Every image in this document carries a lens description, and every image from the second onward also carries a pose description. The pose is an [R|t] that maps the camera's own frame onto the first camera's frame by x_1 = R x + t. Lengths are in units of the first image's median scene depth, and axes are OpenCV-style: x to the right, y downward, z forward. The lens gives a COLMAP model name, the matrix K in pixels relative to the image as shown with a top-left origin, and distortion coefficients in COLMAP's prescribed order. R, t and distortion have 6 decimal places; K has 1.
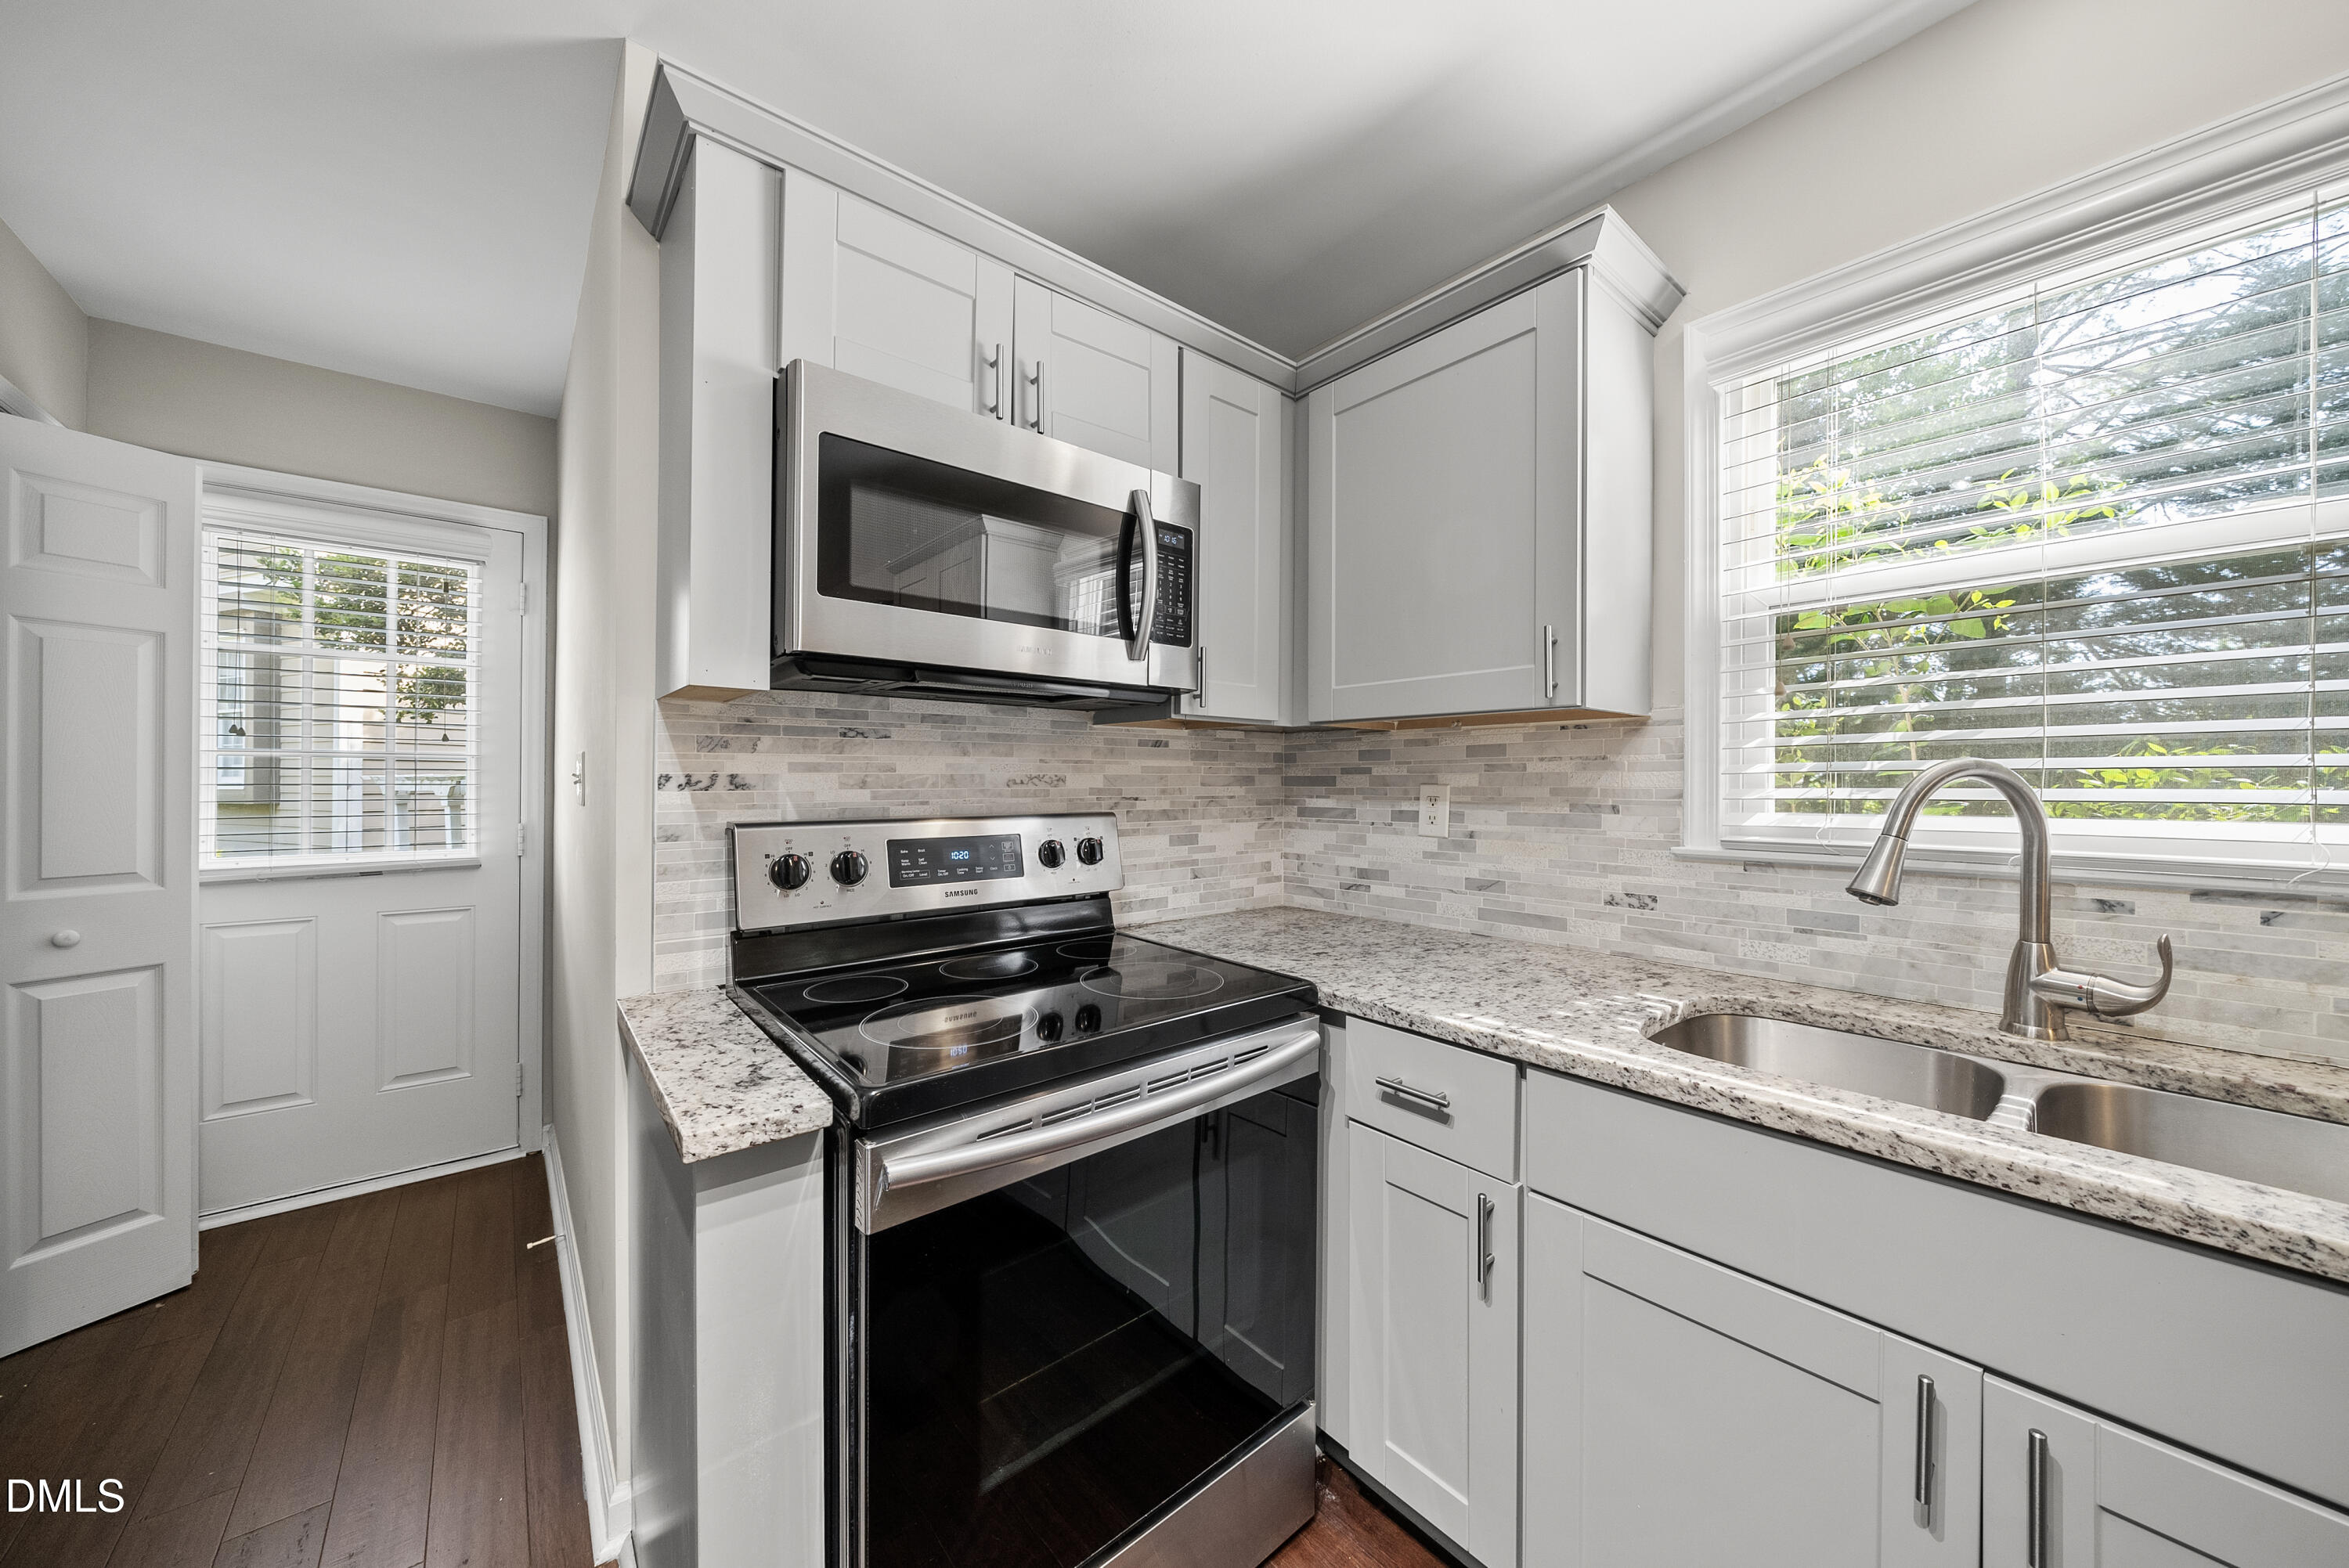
lens RADIAL K [[800.3, 0, 1170.4], [0, 800.3, 781.3], [0, 0, 1]] dist [-0.000404, -0.000003]
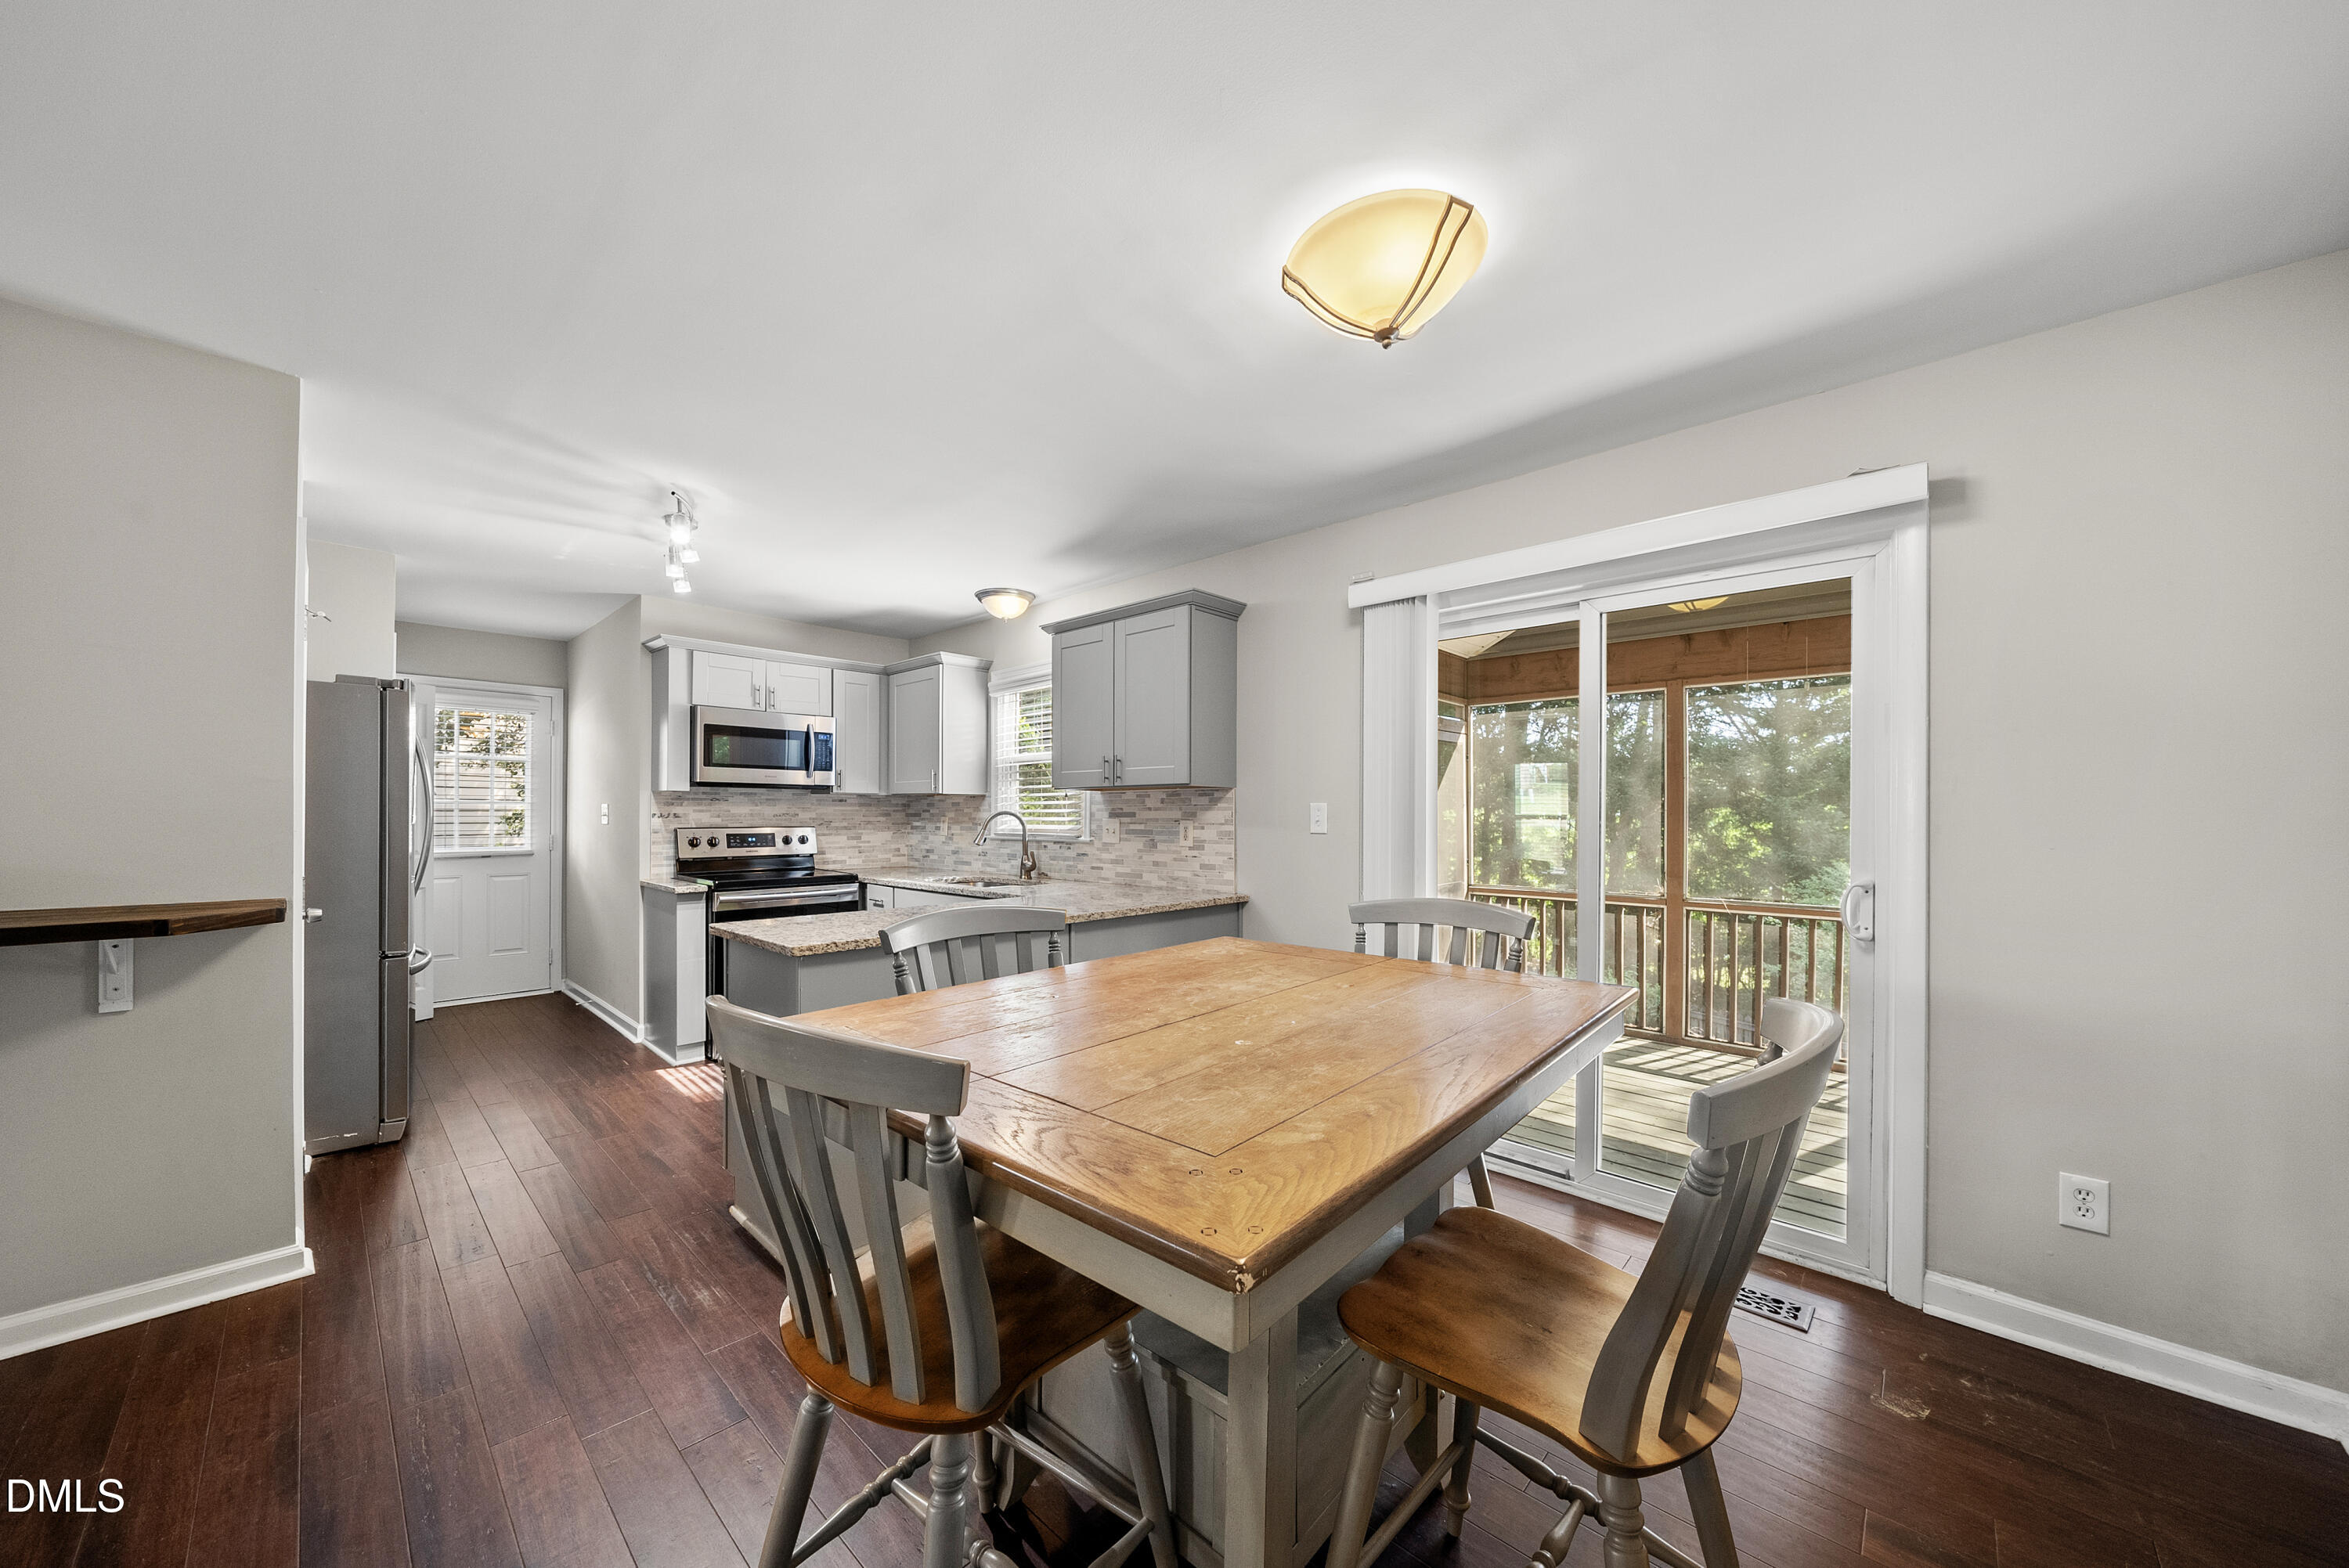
lens RADIAL K [[800.3, 0, 1172.7], [0, 800.3, 817.4], [0, 0, 1]] dist [-0.000404, -0.000003]
pose [[0.992479, 0.000807, 0.122410, 0.988752], [-0.001614, 0.999978, 0.006494, -0.015089], [-0.122402, -0.006642, 0.992458, -2.304626]]
